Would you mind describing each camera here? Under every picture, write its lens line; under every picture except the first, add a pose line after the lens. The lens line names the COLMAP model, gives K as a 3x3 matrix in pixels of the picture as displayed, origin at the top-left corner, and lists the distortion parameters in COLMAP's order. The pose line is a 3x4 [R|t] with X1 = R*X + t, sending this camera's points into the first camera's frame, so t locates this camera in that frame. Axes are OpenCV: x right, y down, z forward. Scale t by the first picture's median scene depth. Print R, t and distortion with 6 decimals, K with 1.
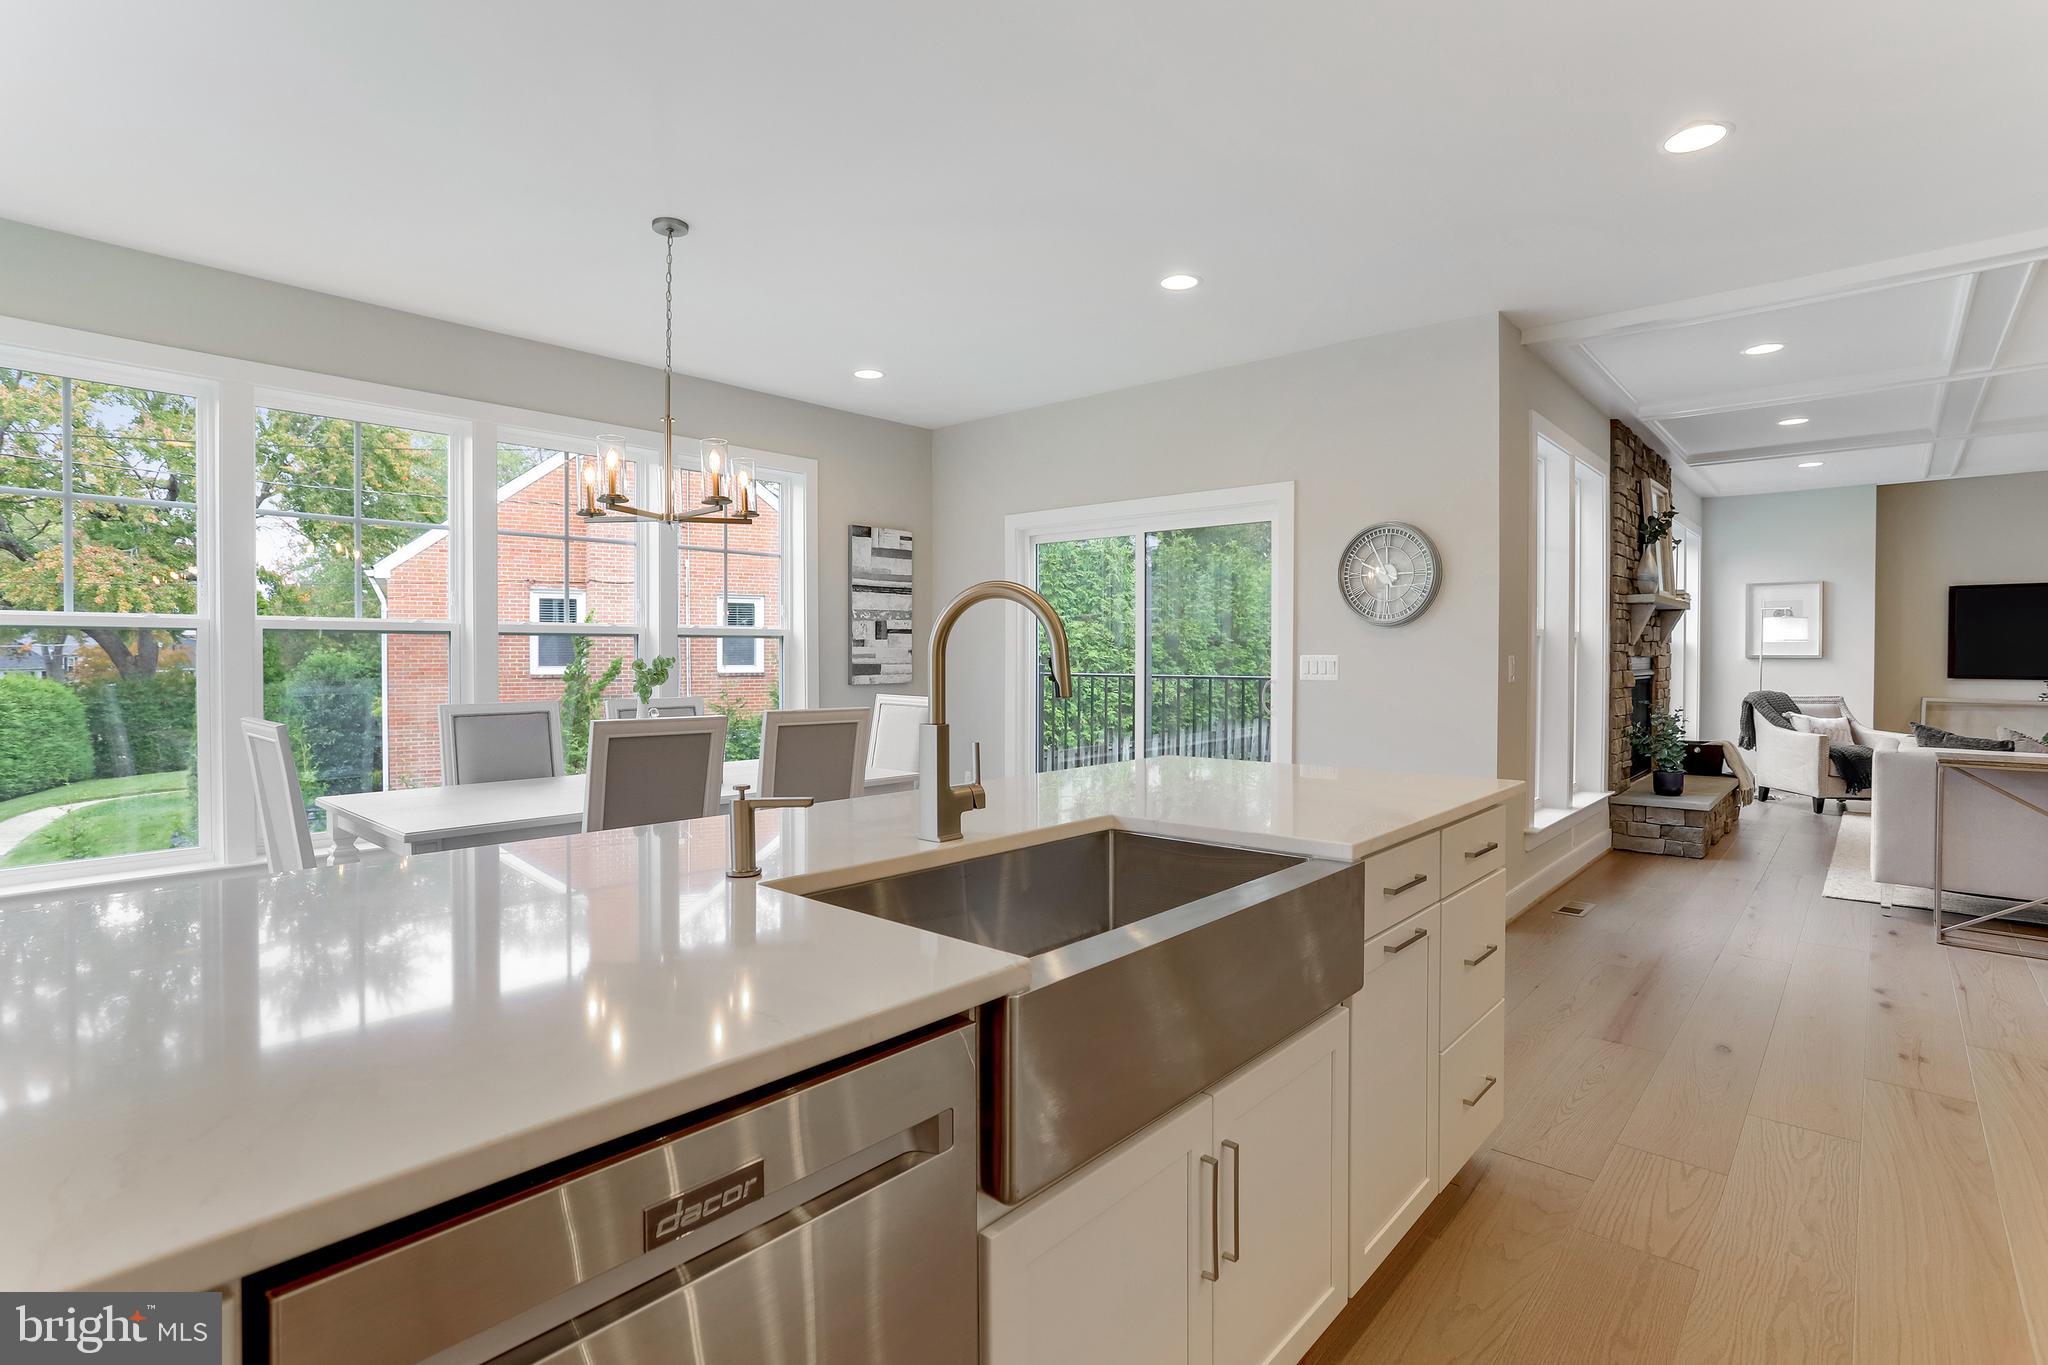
lens RADIAL K [[991.9, 0, 1022.7], [0, 991.9, 667.5], [0, 0, 1]] dist [-0.027060, 0.005789]
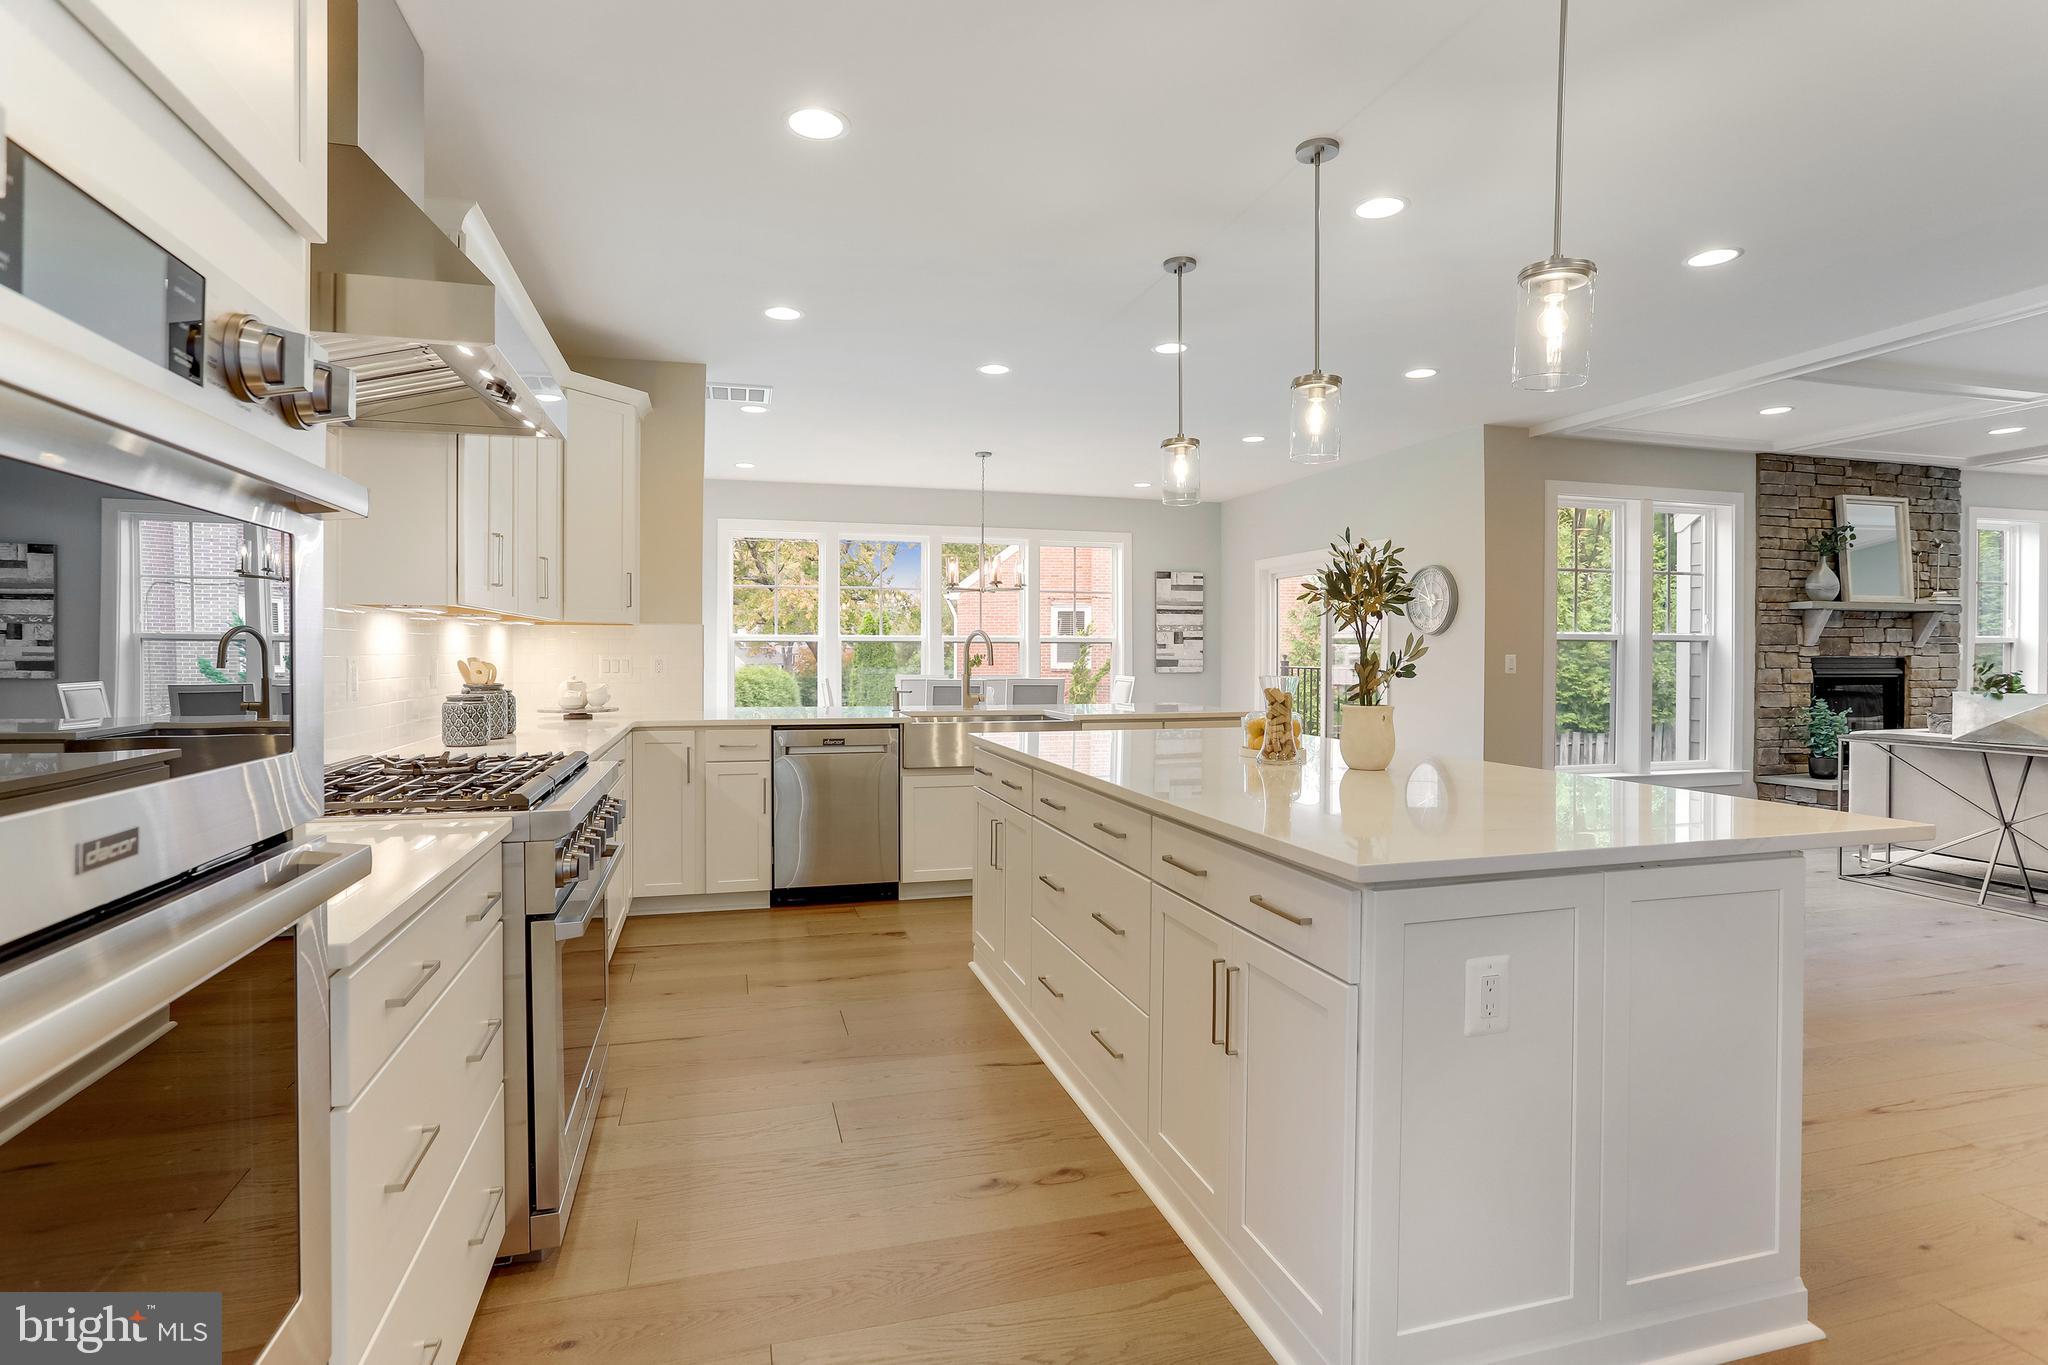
lens RADIAL K [[991.9, 0, 1026.2], [0, 991.9, 650.6], [0, 0, 1]] dist [-0.027060, 0.005789]
pose [[0.853378, 0.000524, -0.521292, 0.230534], [-0.009393, 0.999853, -0.014373, 0.003261], [0.521208, 0.017162, 0.853257, -0.220379]]
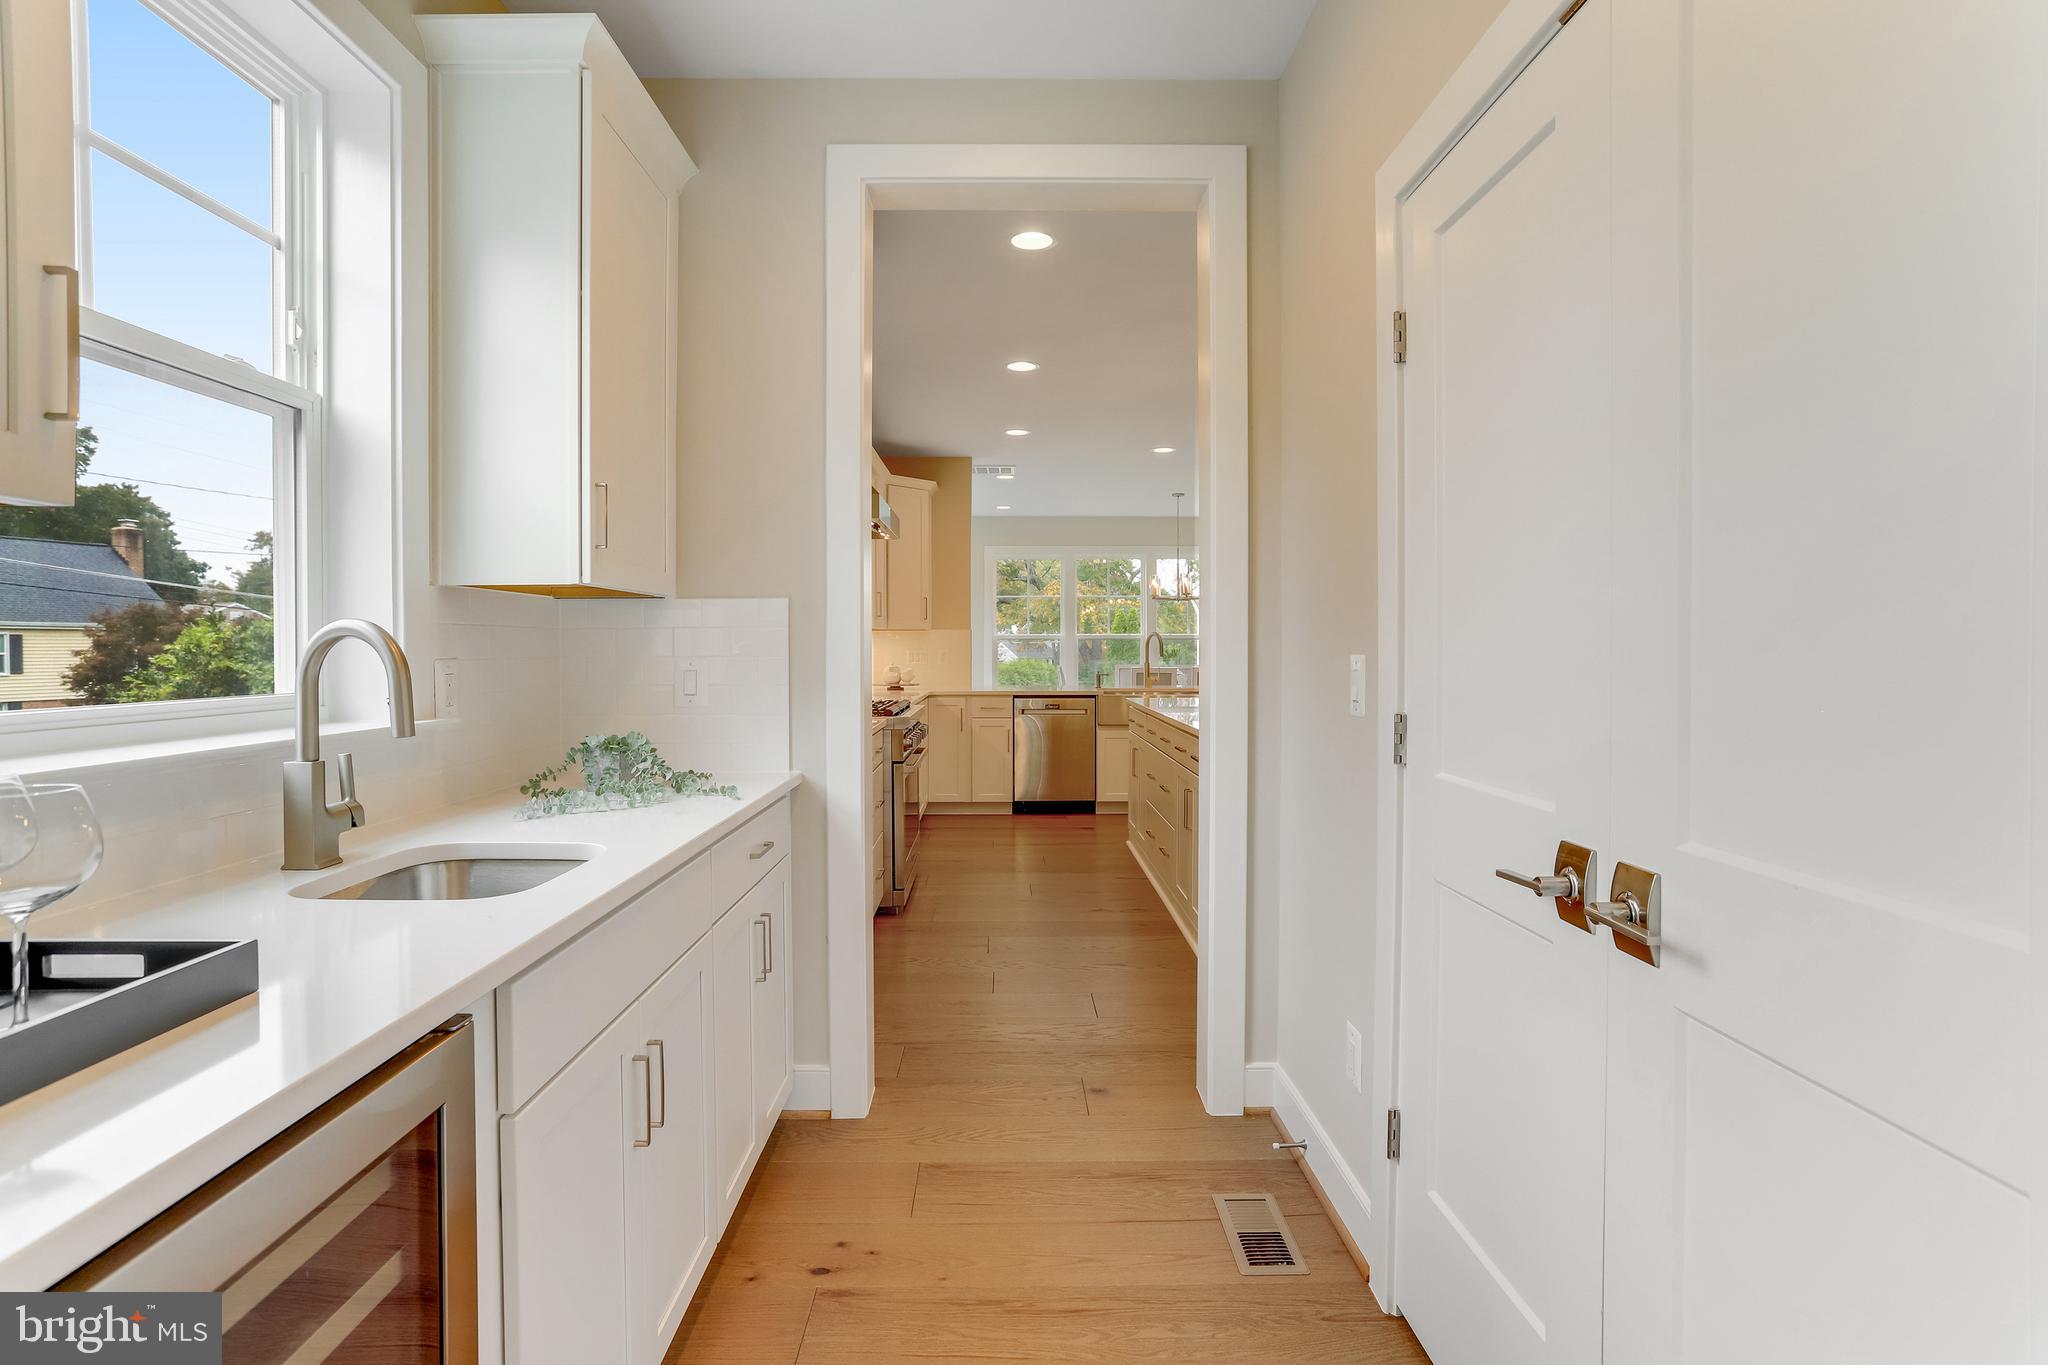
lens RADIAL K [[991.9, 0, 1018.0], [0, 991.9, 669.1], [0, 0, 1]] dist [-0.027060, 0.005789]
pose [[0.677615, 0.016845, -0.735224, 0.262794], [-0.011172, 0.999858, 0.012611, 0.003538], [0.735332, -0.000332, 0.677707, -0.246285]]
